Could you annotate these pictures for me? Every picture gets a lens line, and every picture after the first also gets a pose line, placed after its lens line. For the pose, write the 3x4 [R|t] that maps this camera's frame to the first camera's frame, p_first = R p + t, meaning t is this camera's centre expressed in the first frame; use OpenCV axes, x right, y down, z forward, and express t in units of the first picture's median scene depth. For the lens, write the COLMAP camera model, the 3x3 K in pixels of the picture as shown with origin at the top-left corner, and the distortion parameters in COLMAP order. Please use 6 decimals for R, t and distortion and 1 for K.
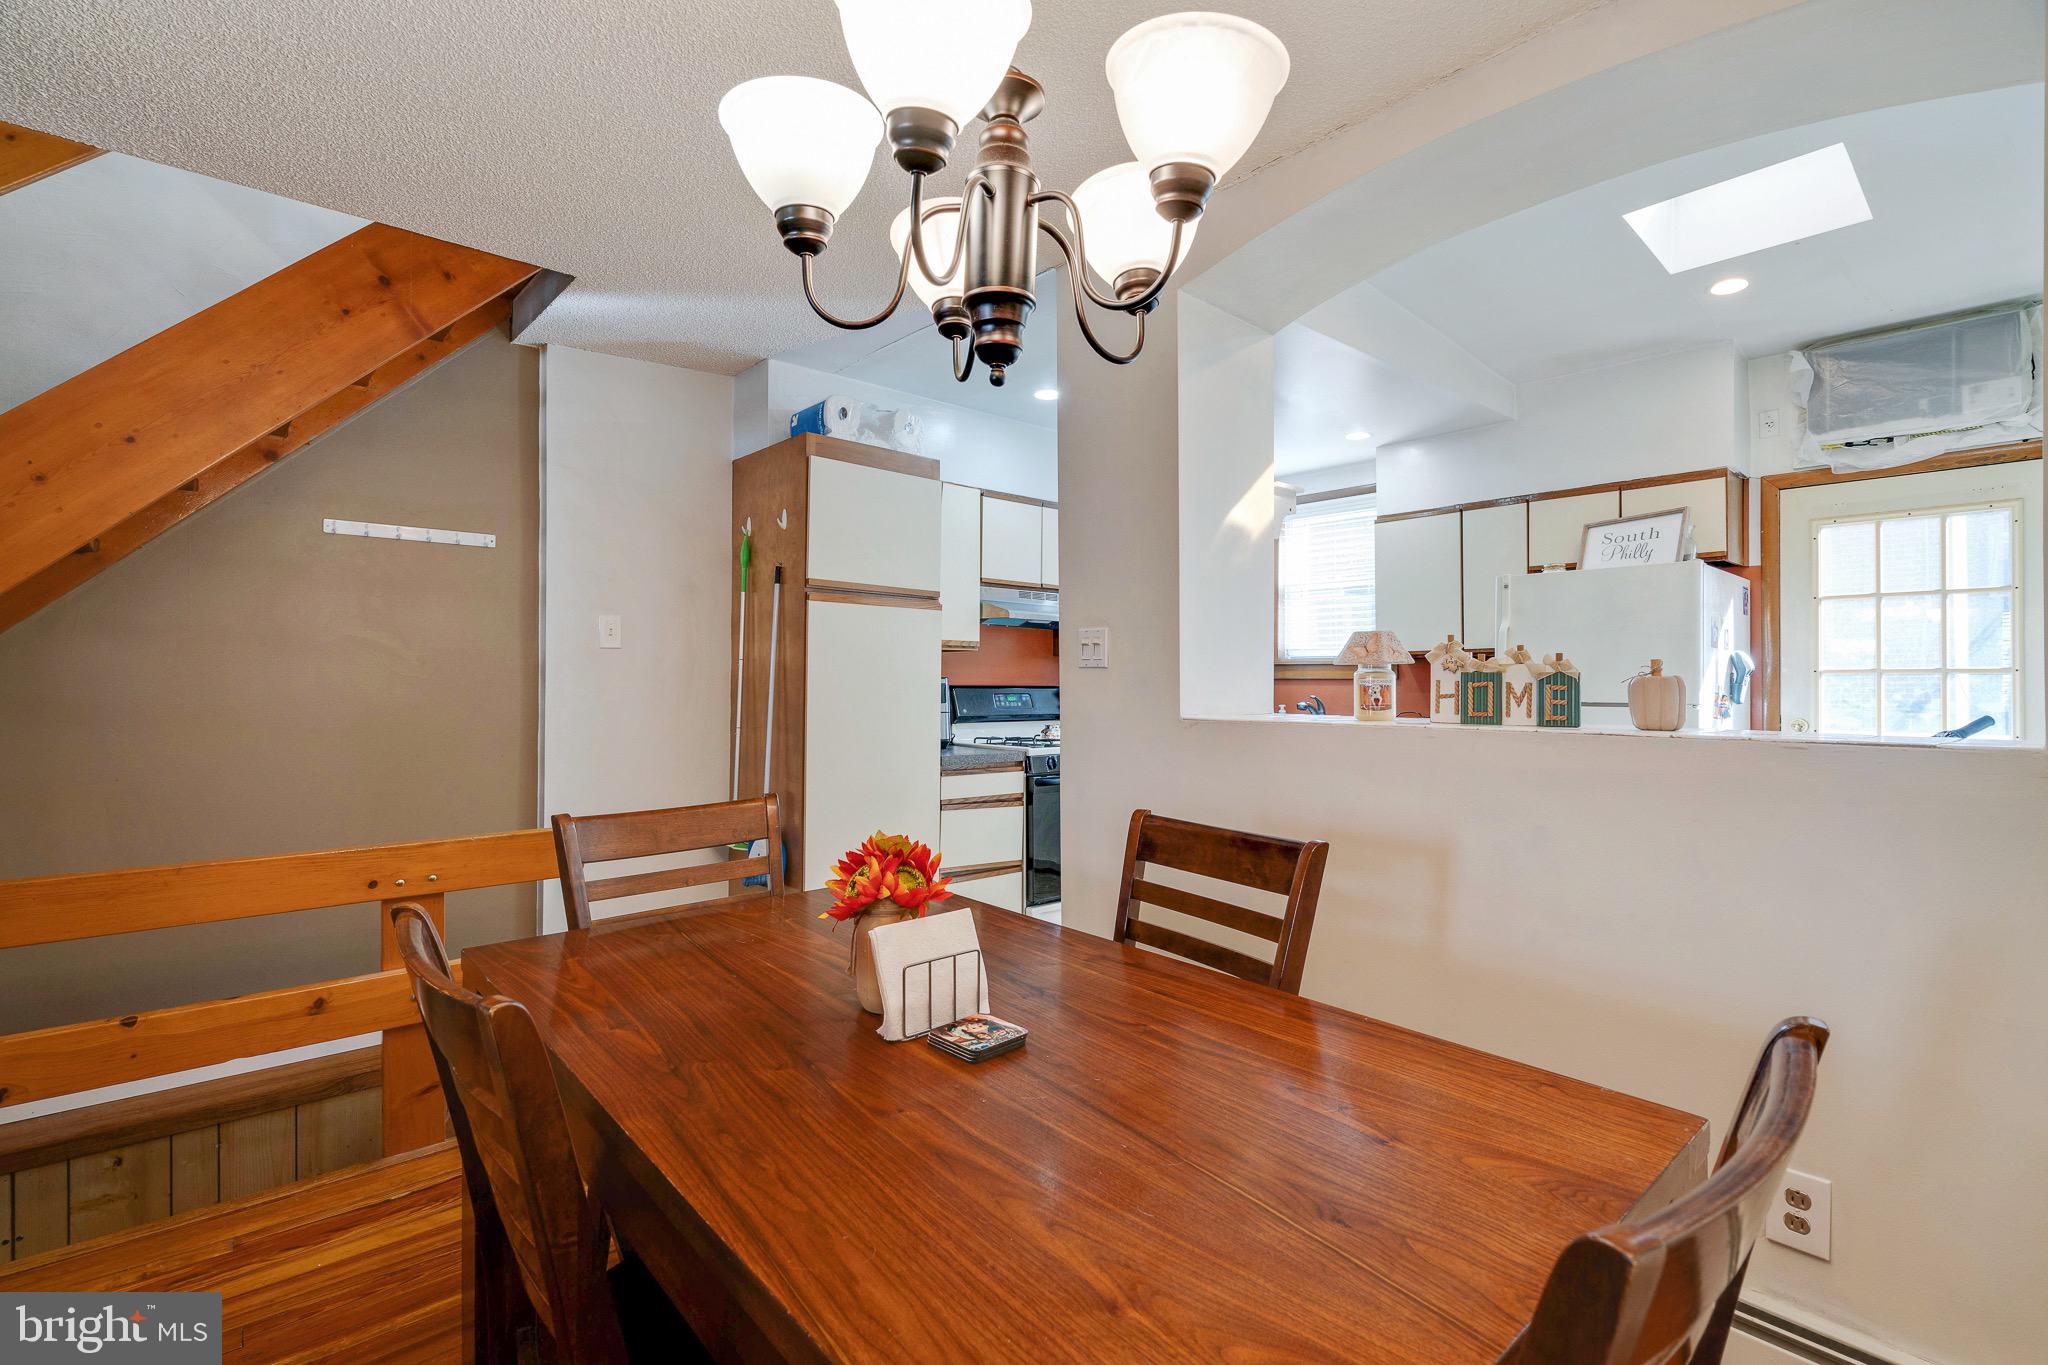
lens RADIAL K [[918.3, 0, 1030.5], [0, 918.3, 673.7], [0, 0, 1]] dist [-0.007046, 0.002594]
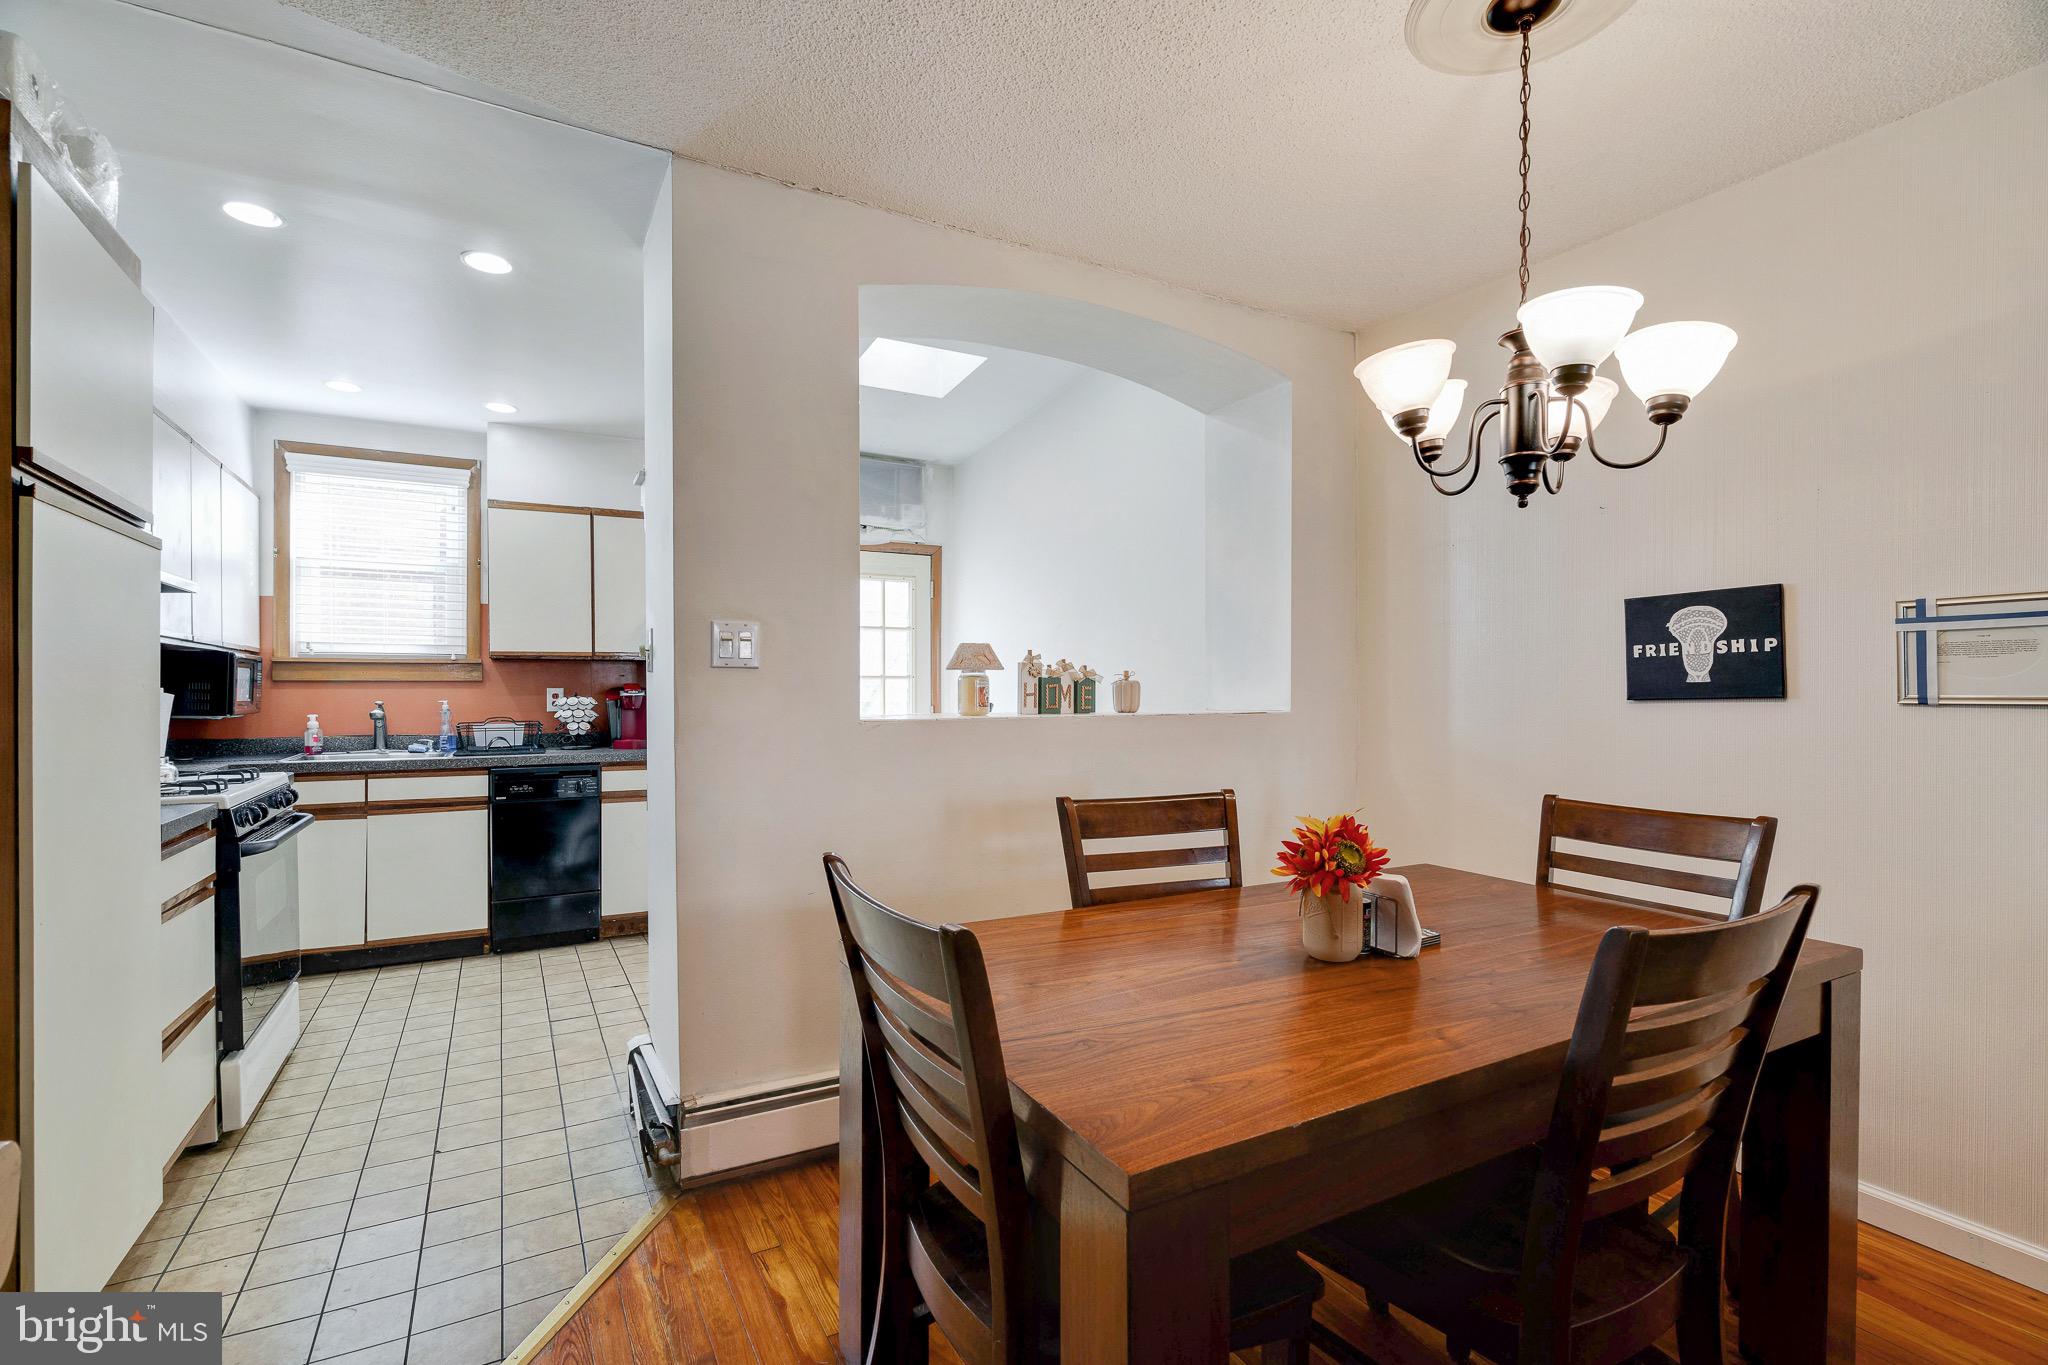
lens RADIAL K [[918.3, 0, 1011.1], [0, 918.3, 690.6], [0, 0, 1]] dist [-0.007046, 0.002594]
pose [[0.222005, -0.007615, 0.975016, -0.542608], [-0.007366, 0.999928, 0.009487, 0.003359], [-0.975018, -0.009288, 0.221933, 0.436210]]
